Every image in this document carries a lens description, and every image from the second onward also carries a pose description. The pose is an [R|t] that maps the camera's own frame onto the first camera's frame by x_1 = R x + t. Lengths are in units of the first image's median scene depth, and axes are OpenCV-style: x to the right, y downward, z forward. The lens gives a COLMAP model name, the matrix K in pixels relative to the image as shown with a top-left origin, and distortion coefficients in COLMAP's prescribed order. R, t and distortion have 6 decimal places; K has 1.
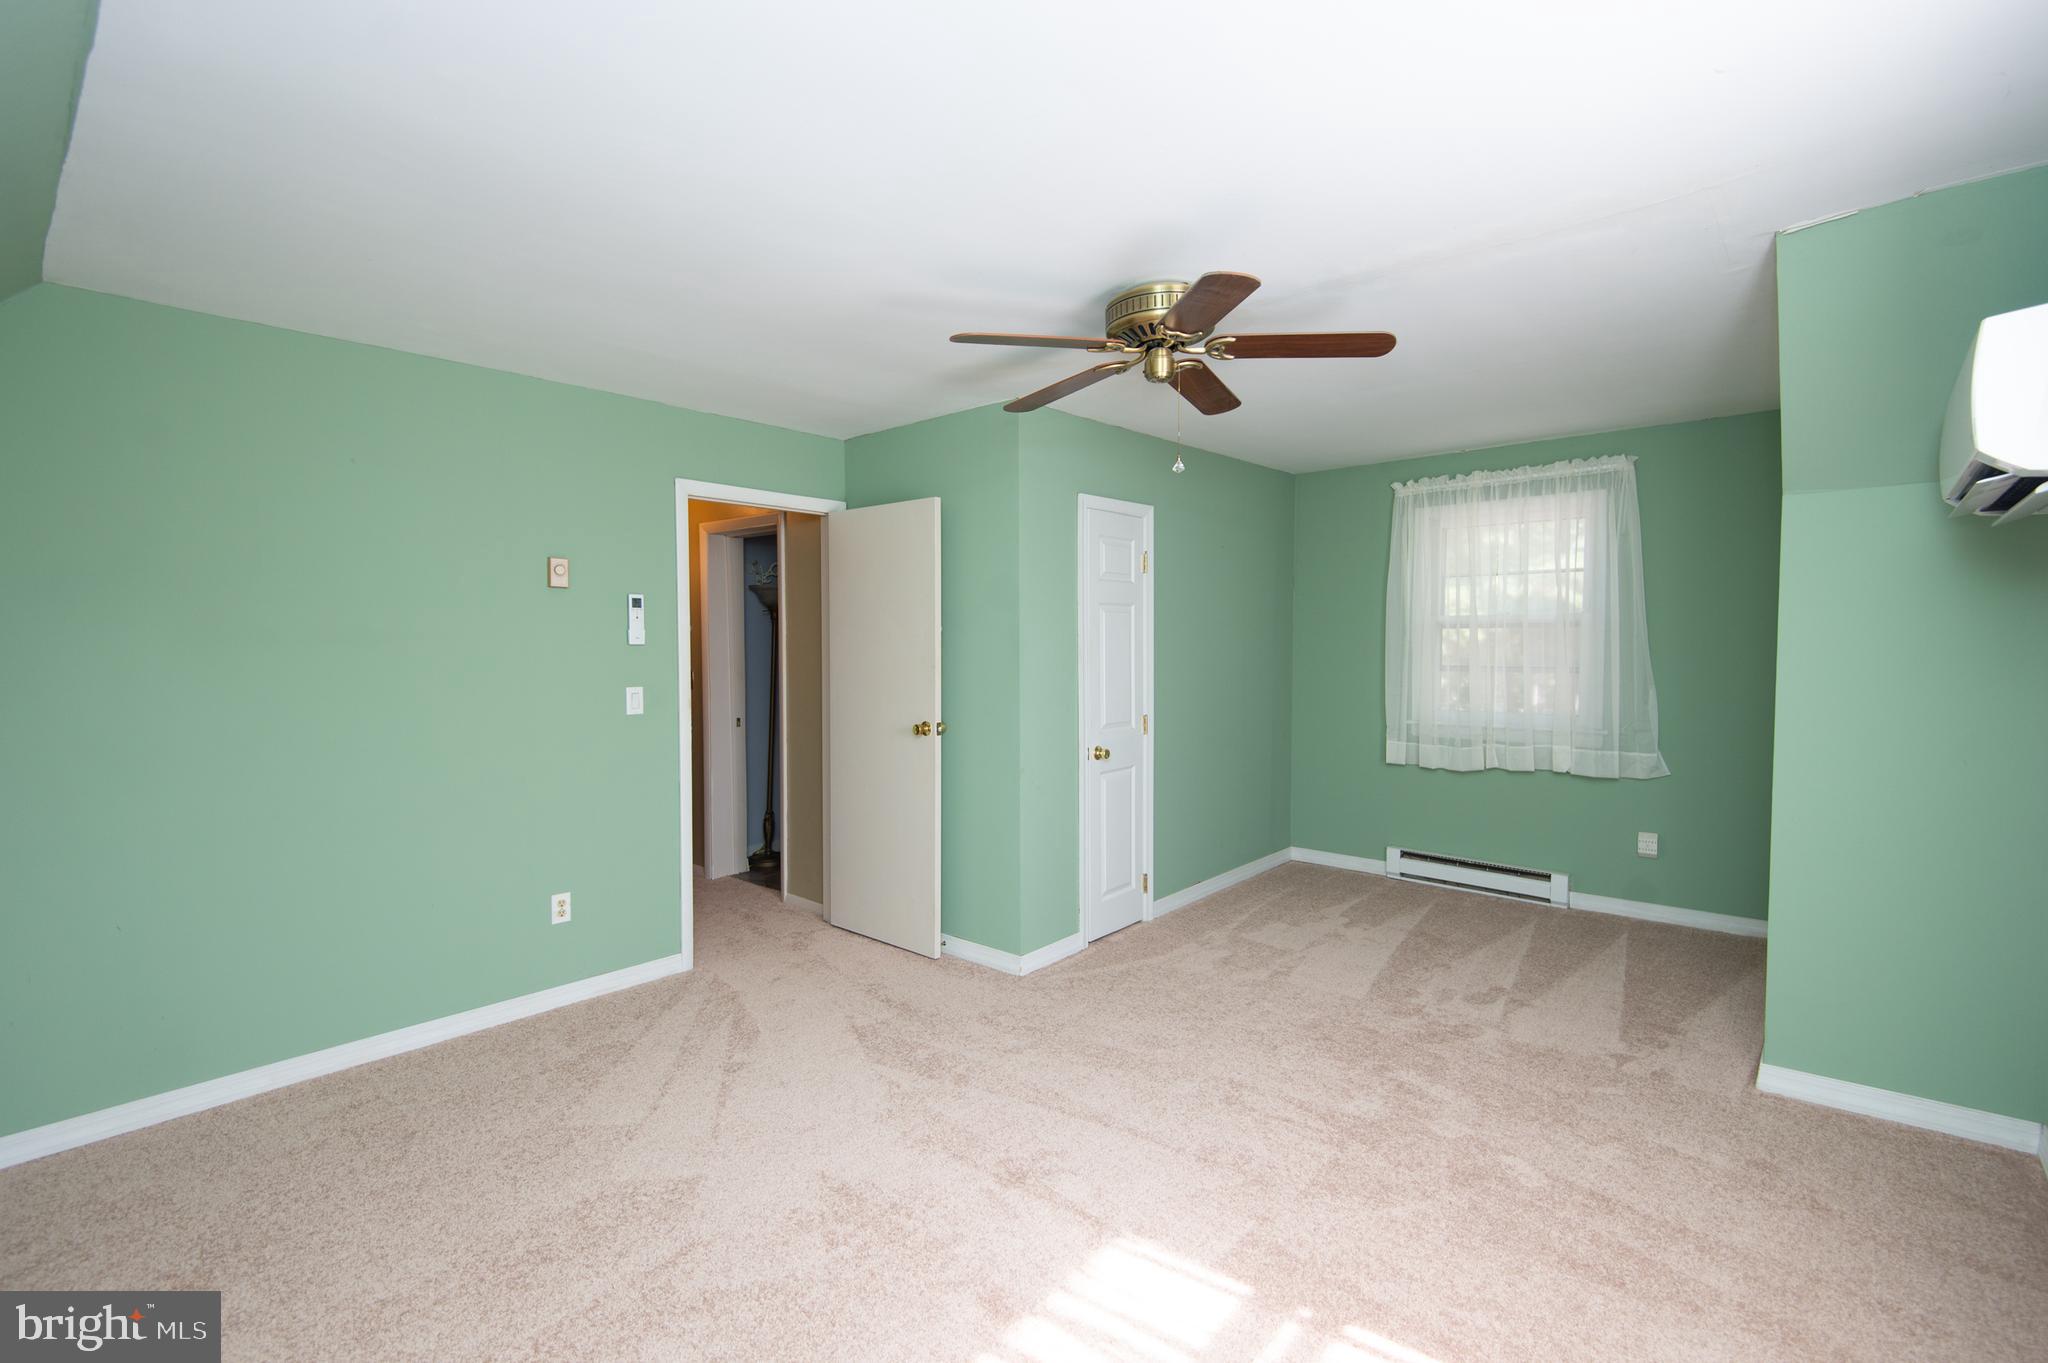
lens RADIAL K [[922.1, 0, 1024.0], [0, 922.1, 681.5], [0, 0, 1]] dist [0.042436, -0.029926]
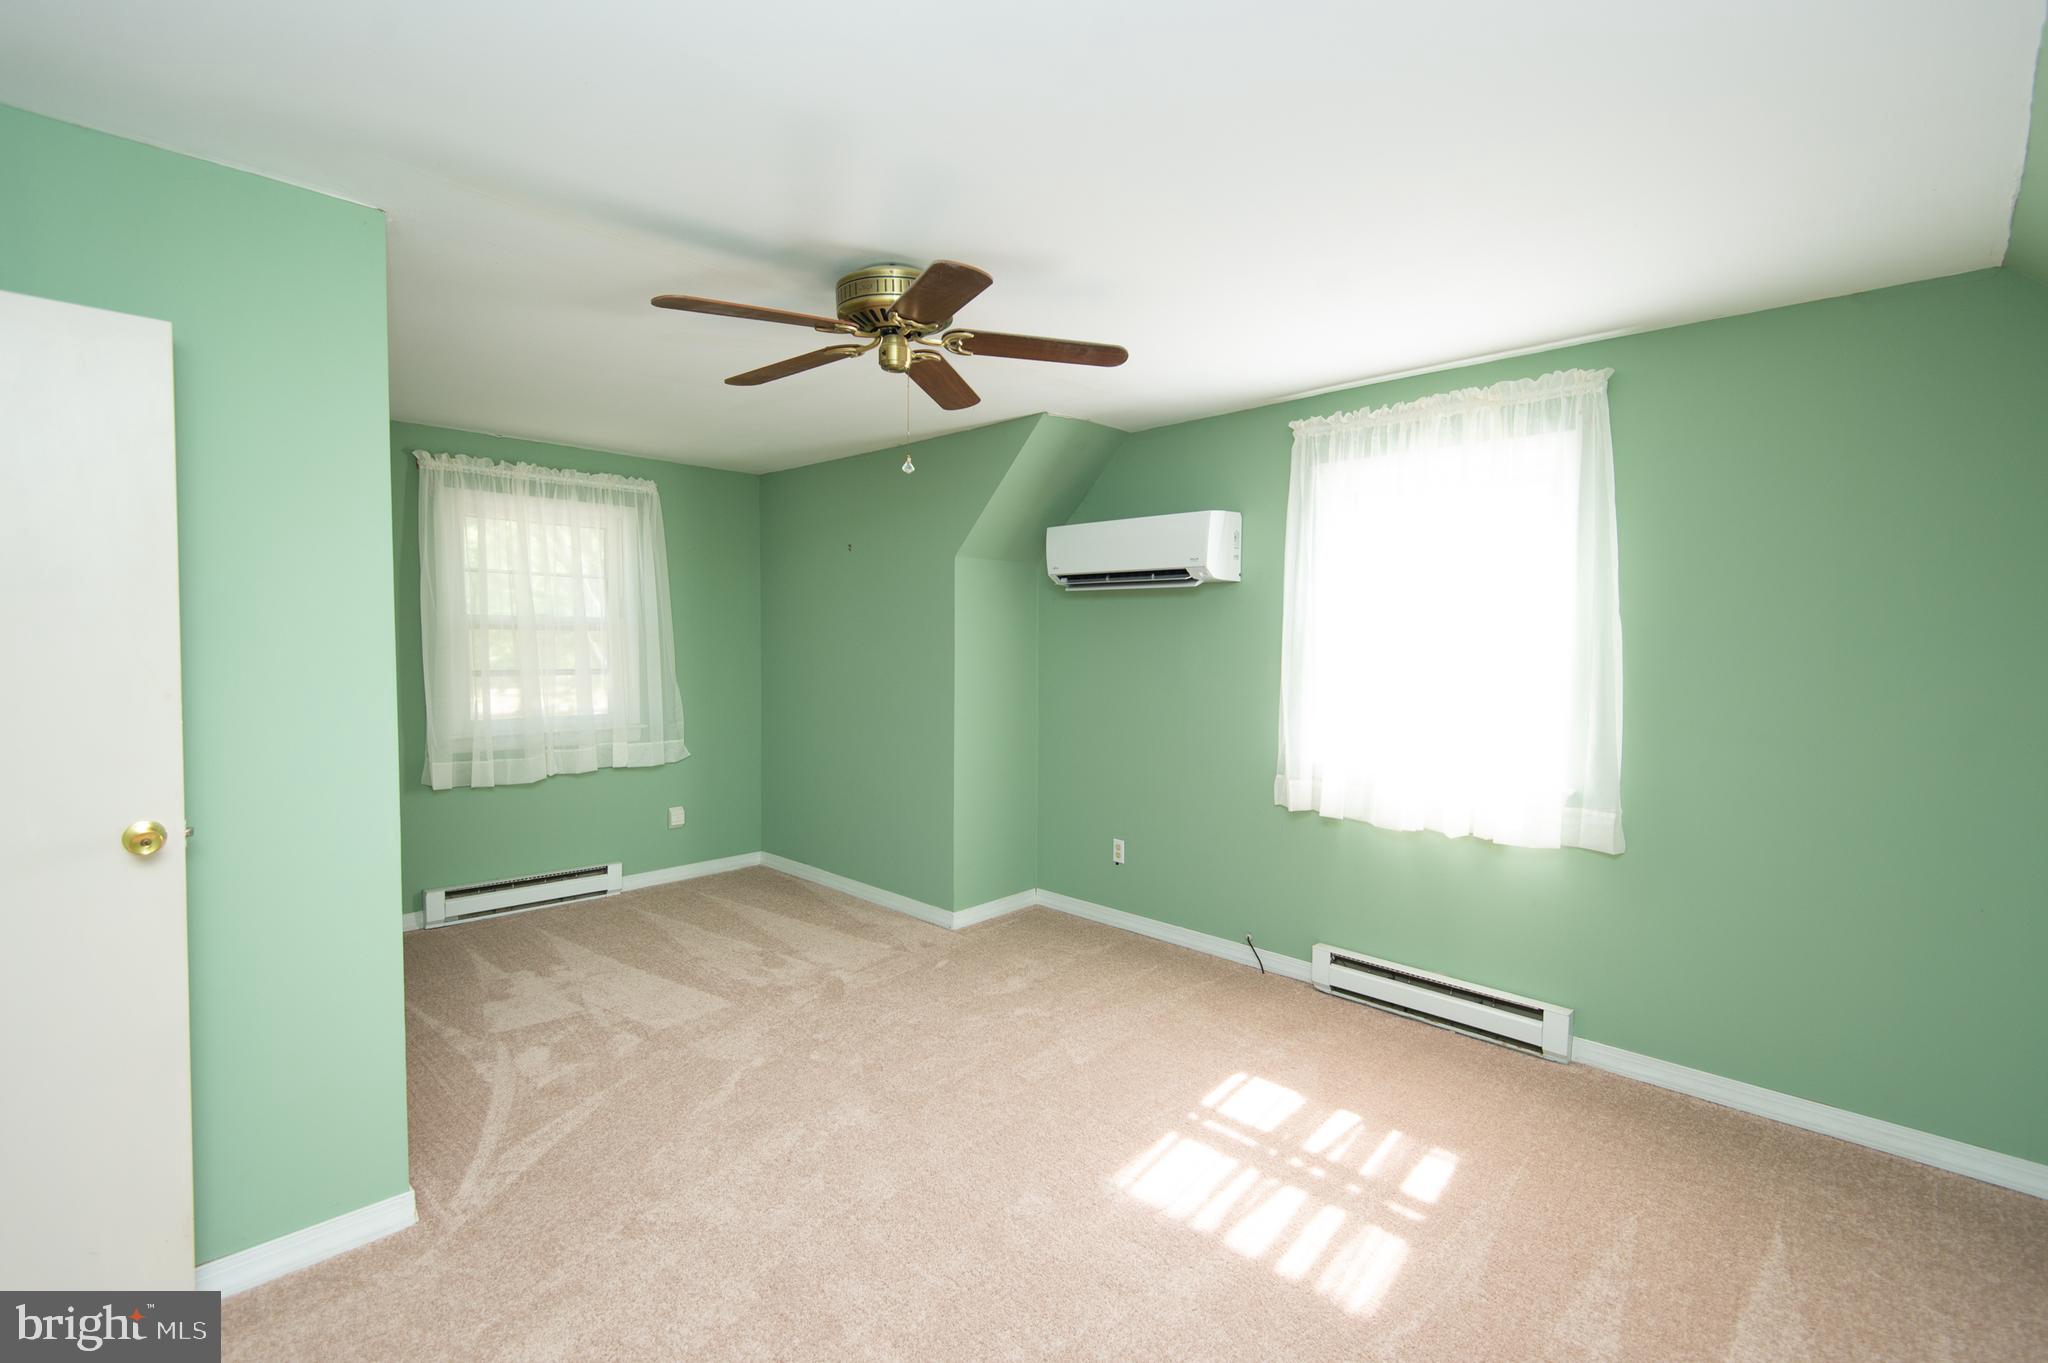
lens RADIAL K [[930.7, 0, 1024.0], [0, 930.7, 681.5], [0, 0, 1]] dist [0.040904, -0.032280]
pose [[0.058685, -0.039635, 0.997489, -0.478693], [0.039546, 0.998519, 0.037349, -0.022942], [-0.997493, 0.037255, 0.060165, 0.489261]]
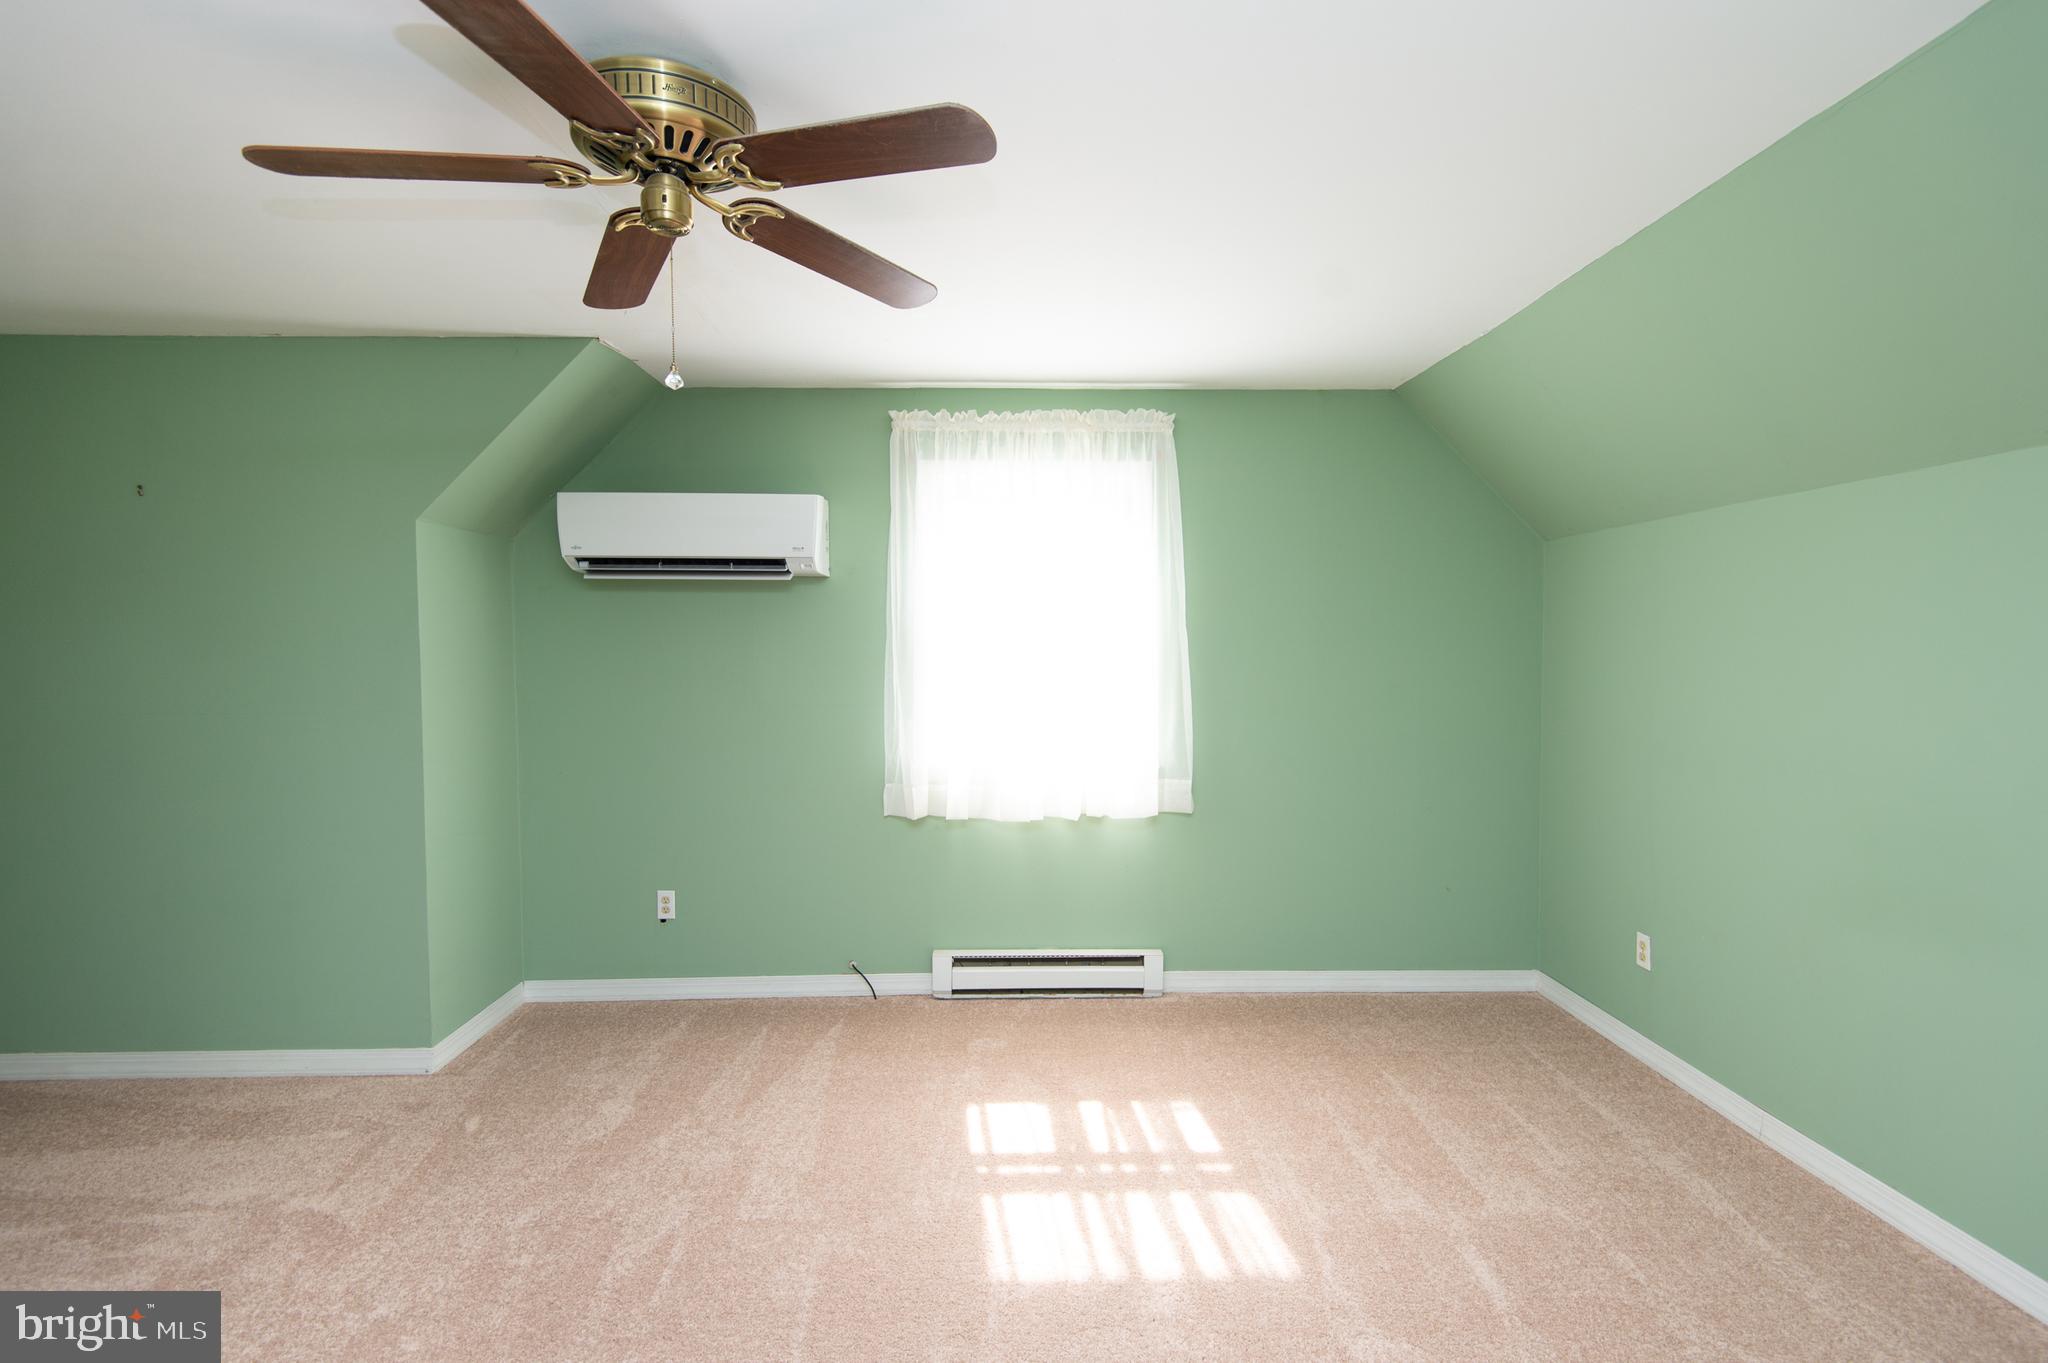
lens RADIAL K [[930.7, 0, 1024.0], [0, 930.7, 681.5], [0, 0, 1]] dist [0.040904, -0.032280]
pose [[-0.684189, -0.020832, 0.729007, -0.285175], [0.041547, 0.996855, 0.067478, -0.033661], [-0.728120, 0.076456, -0.681172, 0.760139]]
